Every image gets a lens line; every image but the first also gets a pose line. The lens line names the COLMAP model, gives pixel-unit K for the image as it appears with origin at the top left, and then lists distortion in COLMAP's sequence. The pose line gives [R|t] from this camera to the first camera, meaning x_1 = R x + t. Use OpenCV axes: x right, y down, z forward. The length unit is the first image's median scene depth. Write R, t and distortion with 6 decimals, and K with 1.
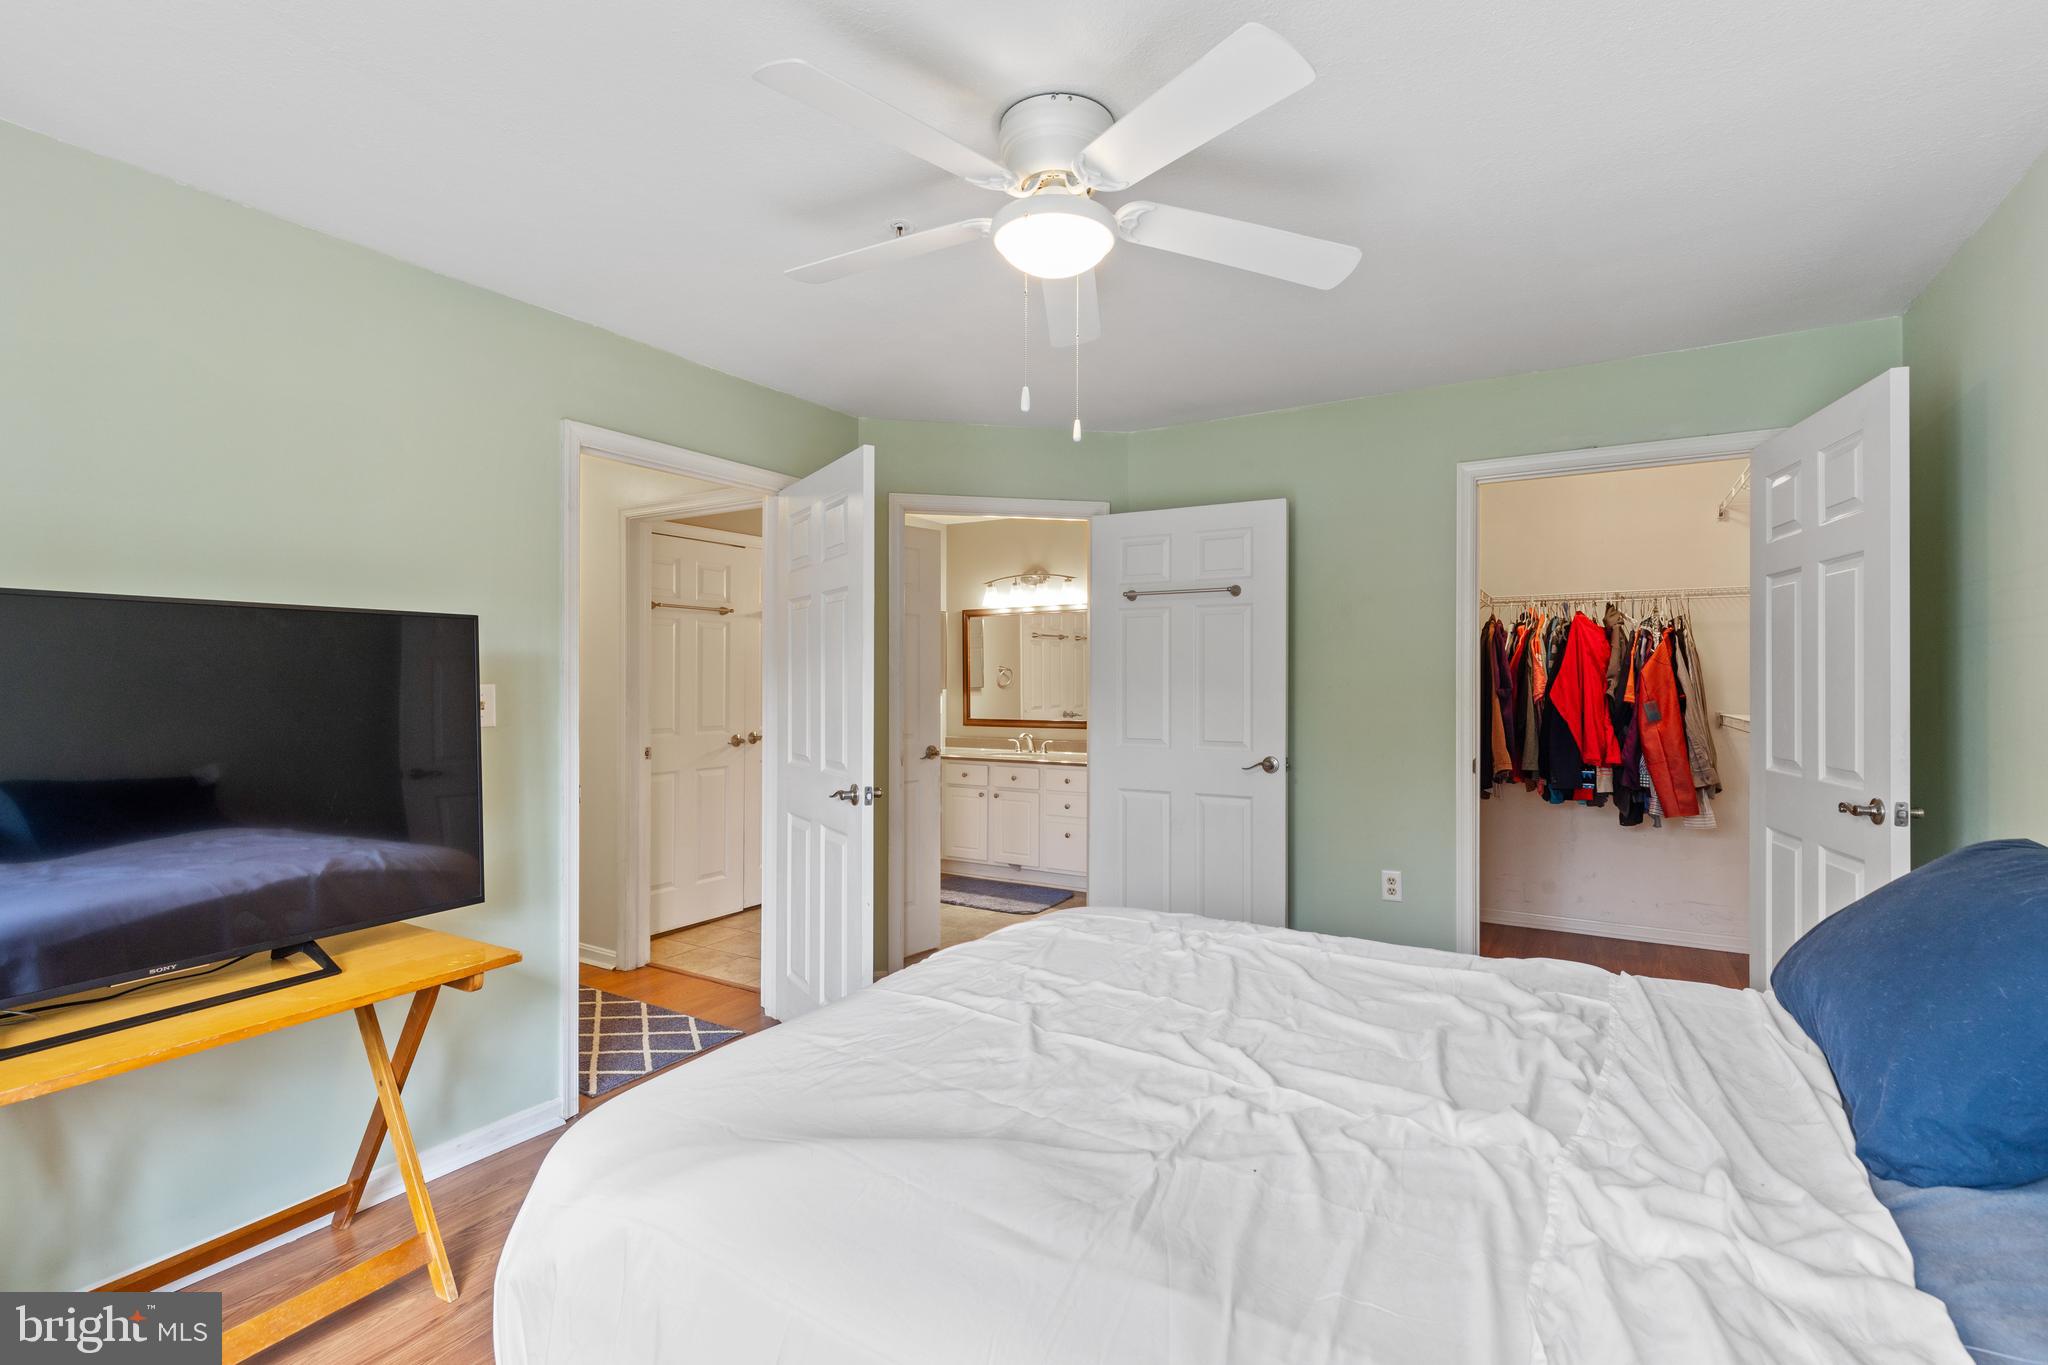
lens RADIAL K [[926.7, 0, 1020.7], [0, 926.7, 694.1], [0, 0, 1]] dist [0.005664, -0.001656]
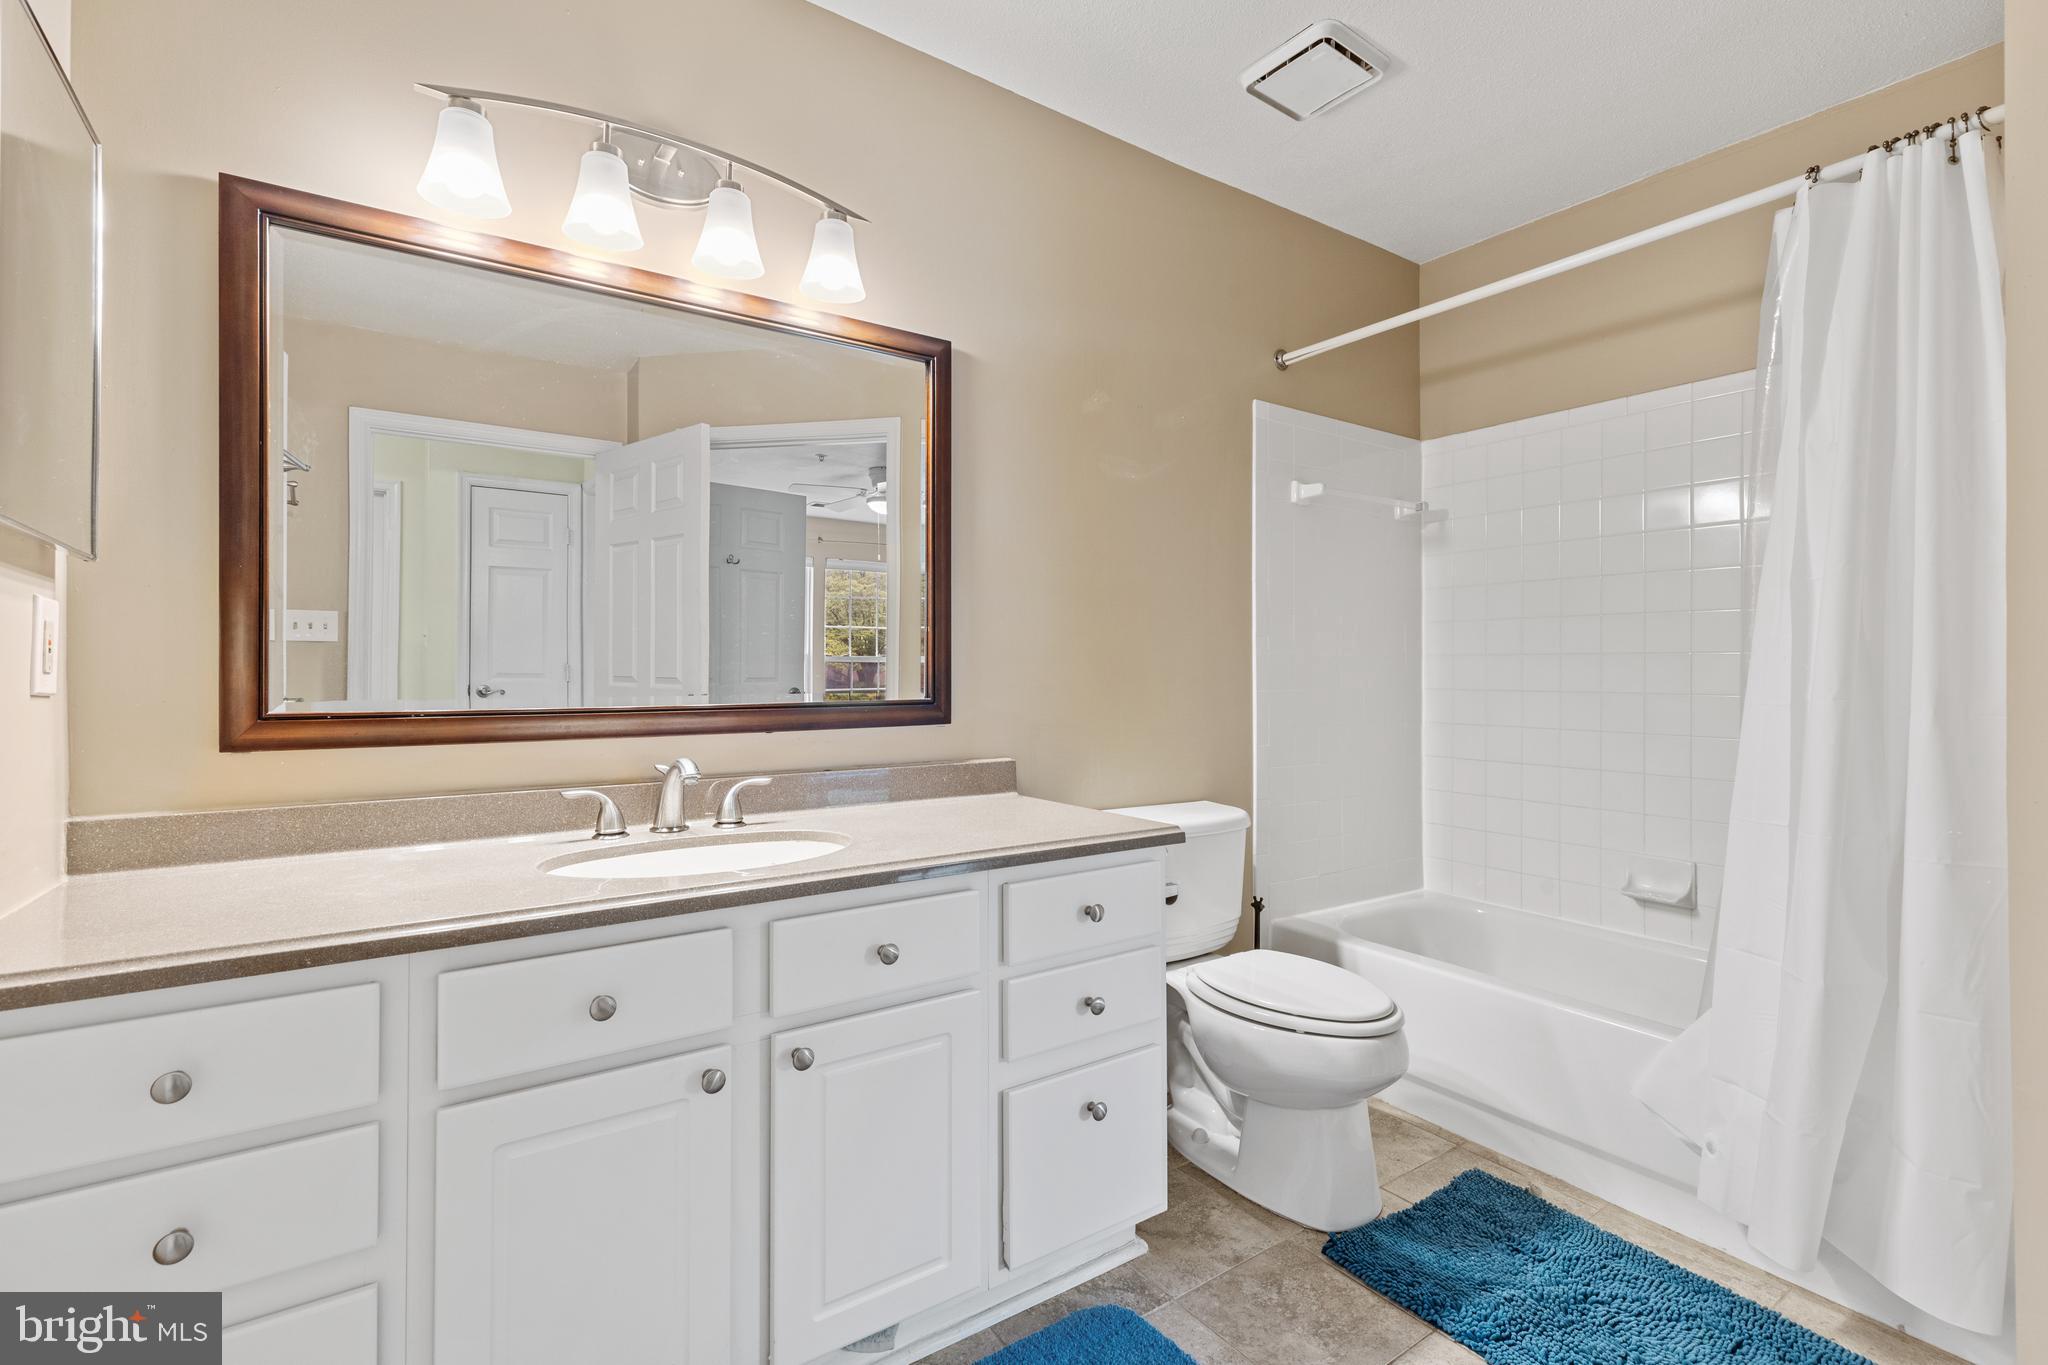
lens RADIAL K [[926.7, 0, 1018.2], [0, 926.7, 673.1], [0, 0, 1]] dist [0.005664, -0.001656]
pose [[0.404754, -0.005676, 0.914408, -0.181180], [0.005312, 0.999978, 0.003856, 0.018343], [-0.914410, 0.003297, 0.404776, 0.781367]]
